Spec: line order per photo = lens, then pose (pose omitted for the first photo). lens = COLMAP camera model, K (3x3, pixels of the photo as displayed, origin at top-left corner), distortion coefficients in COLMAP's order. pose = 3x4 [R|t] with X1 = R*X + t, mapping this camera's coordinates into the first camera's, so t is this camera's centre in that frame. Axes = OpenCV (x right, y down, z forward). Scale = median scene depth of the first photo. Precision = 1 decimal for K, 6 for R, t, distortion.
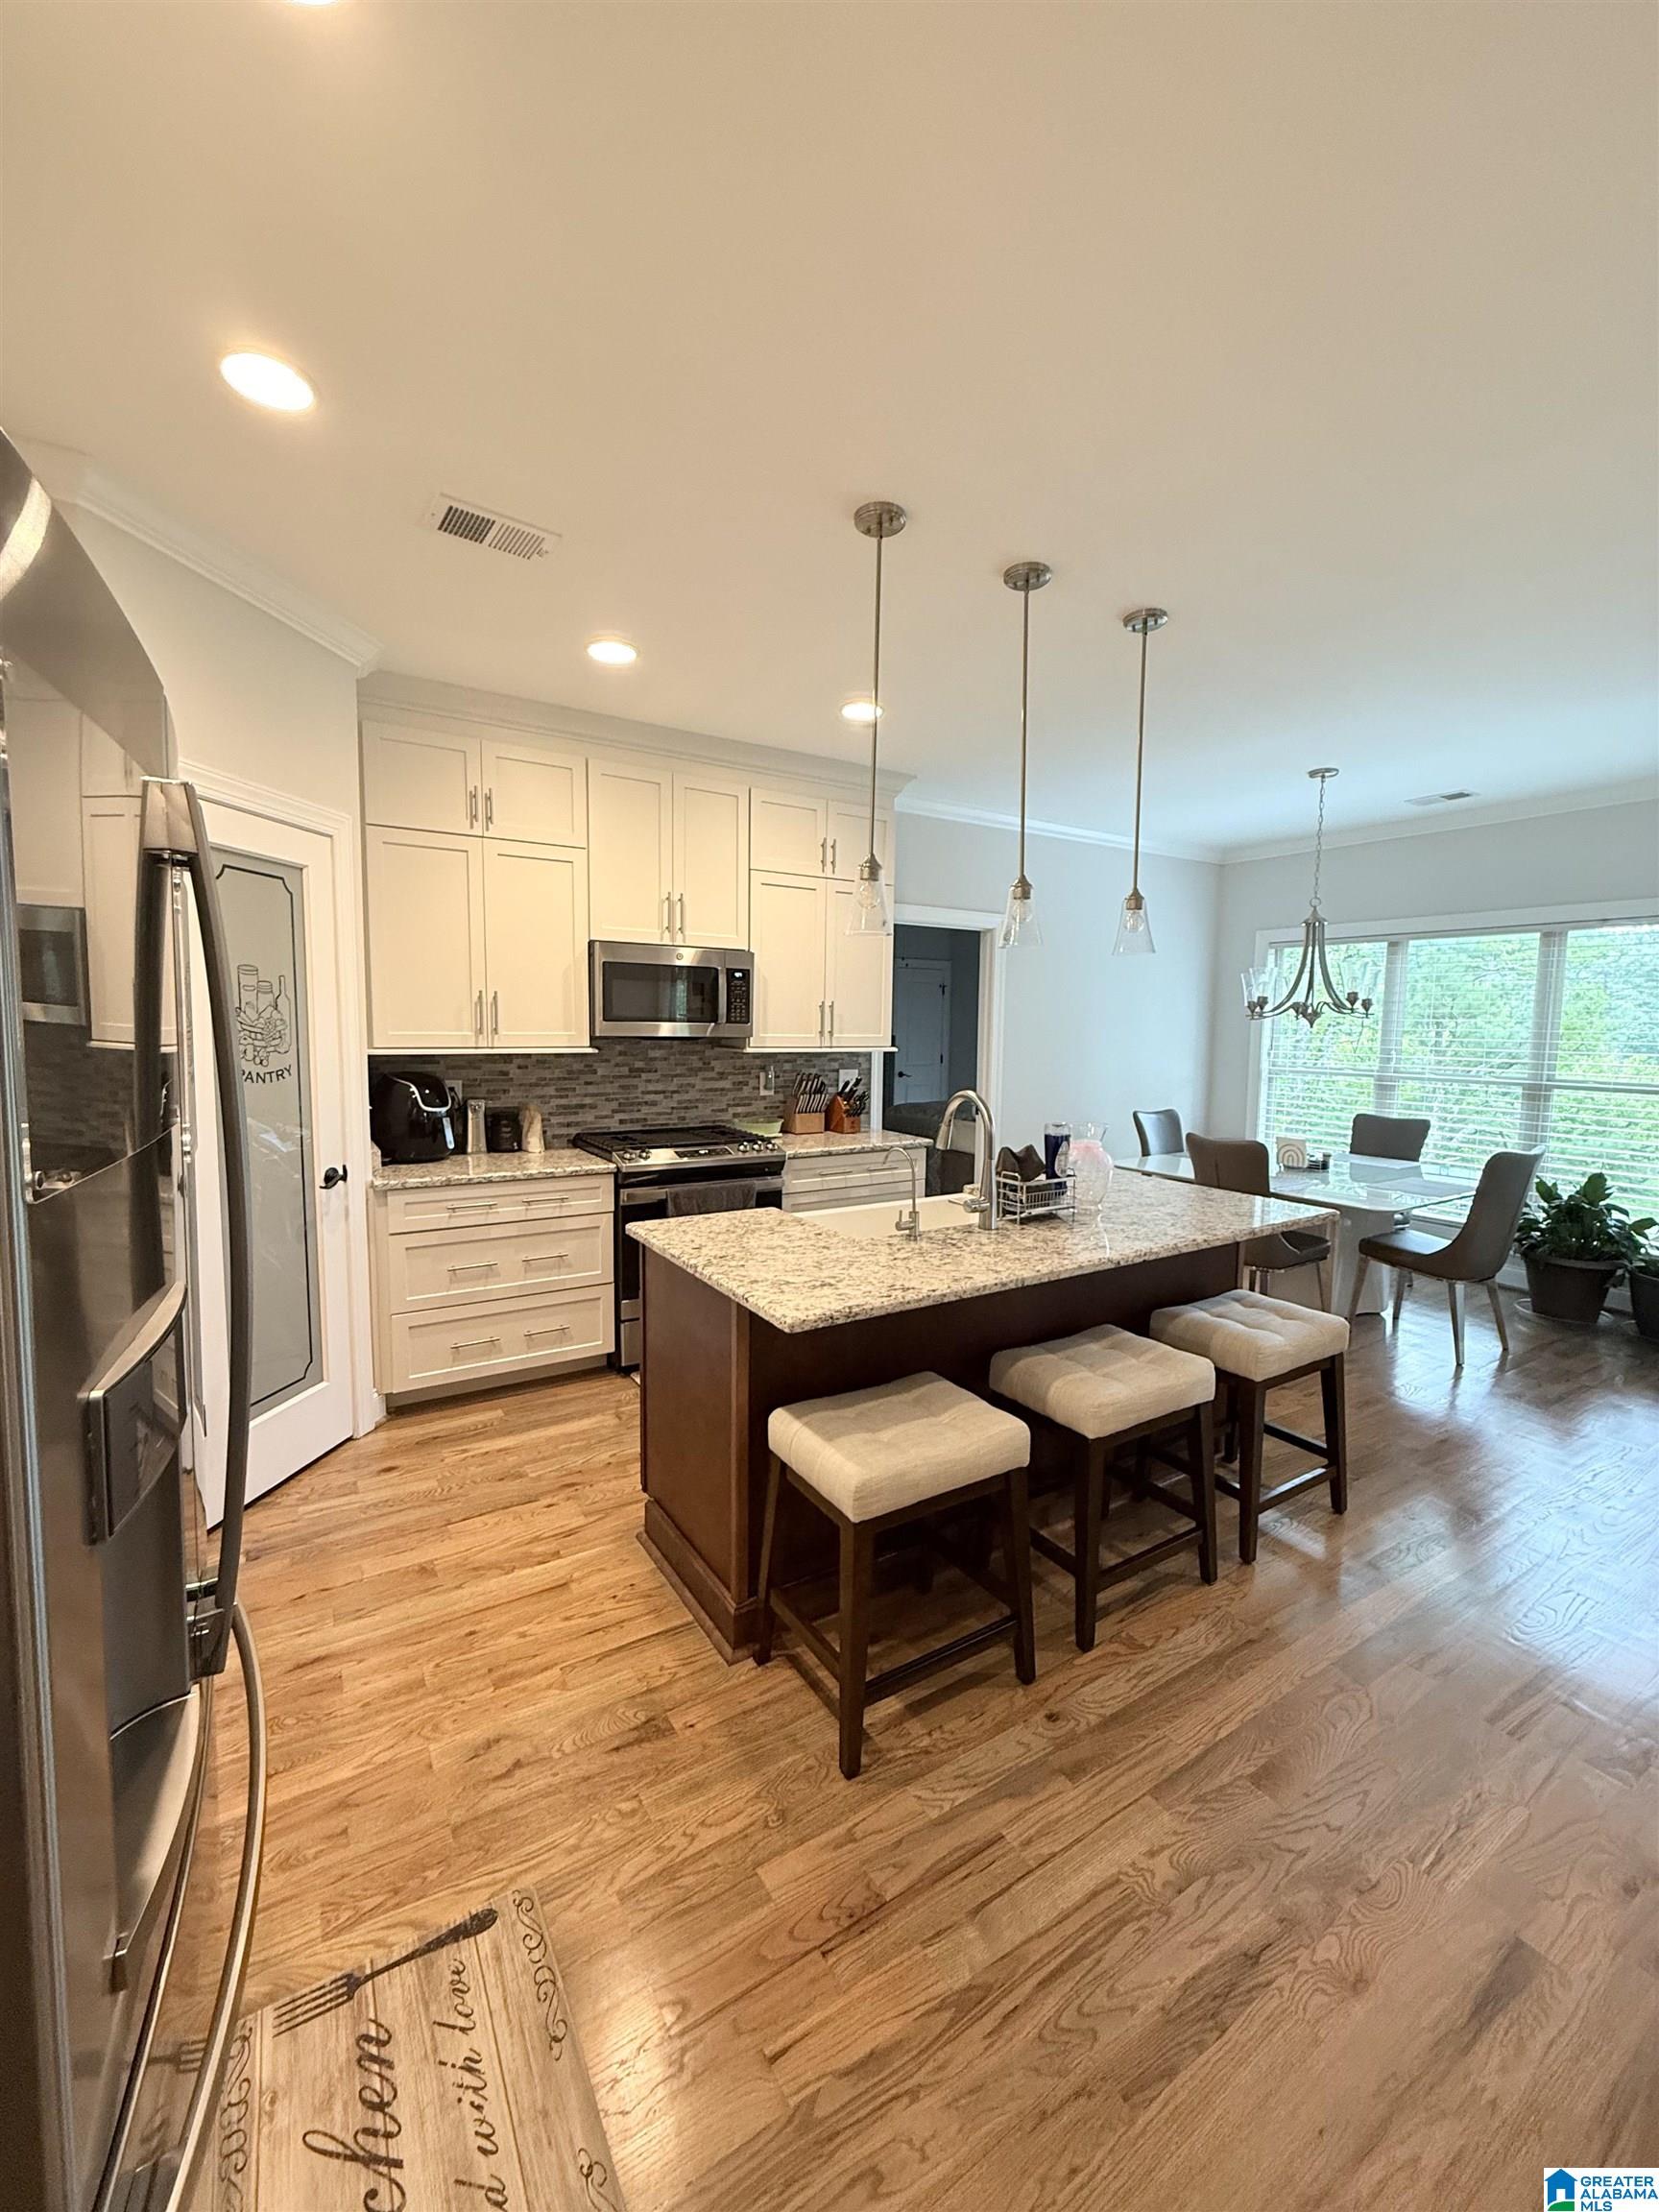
lens RADIAL K [[879.6, 0, 825.6], [0, 879.6, 1099.4], [0, 0, 1]] dist [-0.001897, -0.000001]
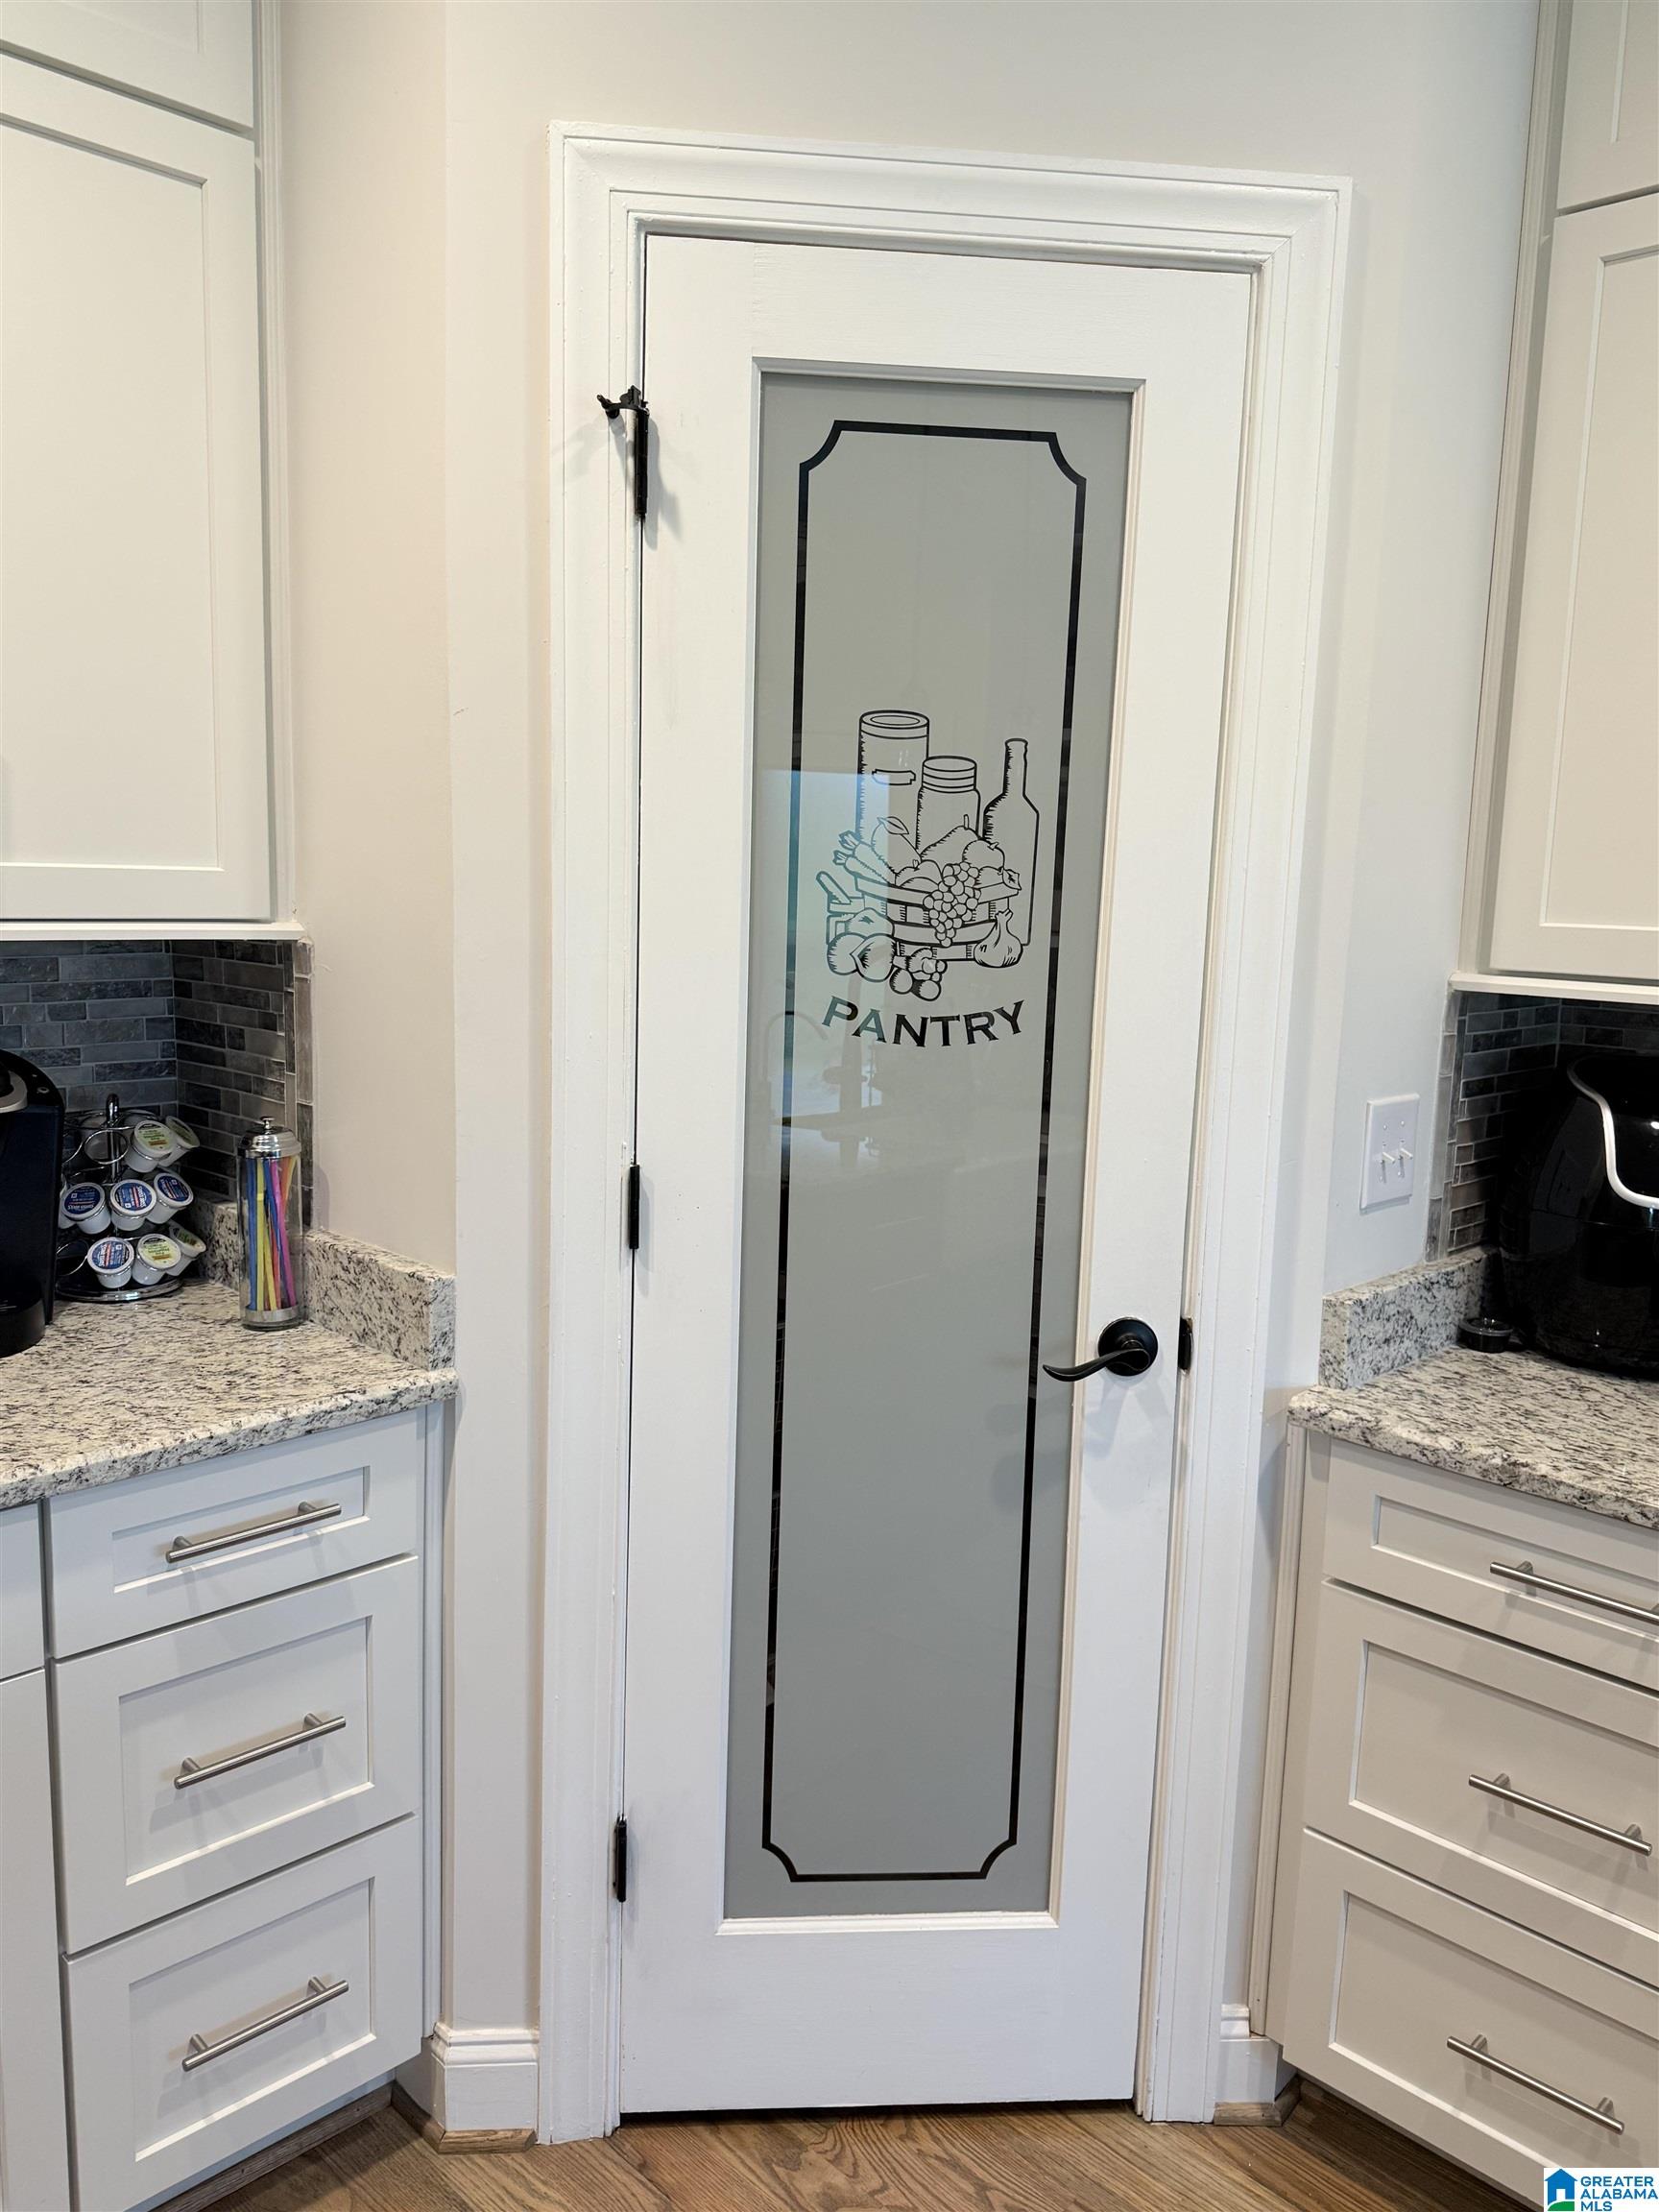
lens RADIAL K [[1635.8, 0, 823.9], [0, 1635.8, 1109.4], [0, 0, 1]] dist [0.014599, 0.001381]
pose [[0.201621, 0.138606, -0.969607, 0.000792], [-0.092454, 0.988210, 0.122040, -0.065671], [0.975090, 0.065038, 0.212058, 0.761826]]
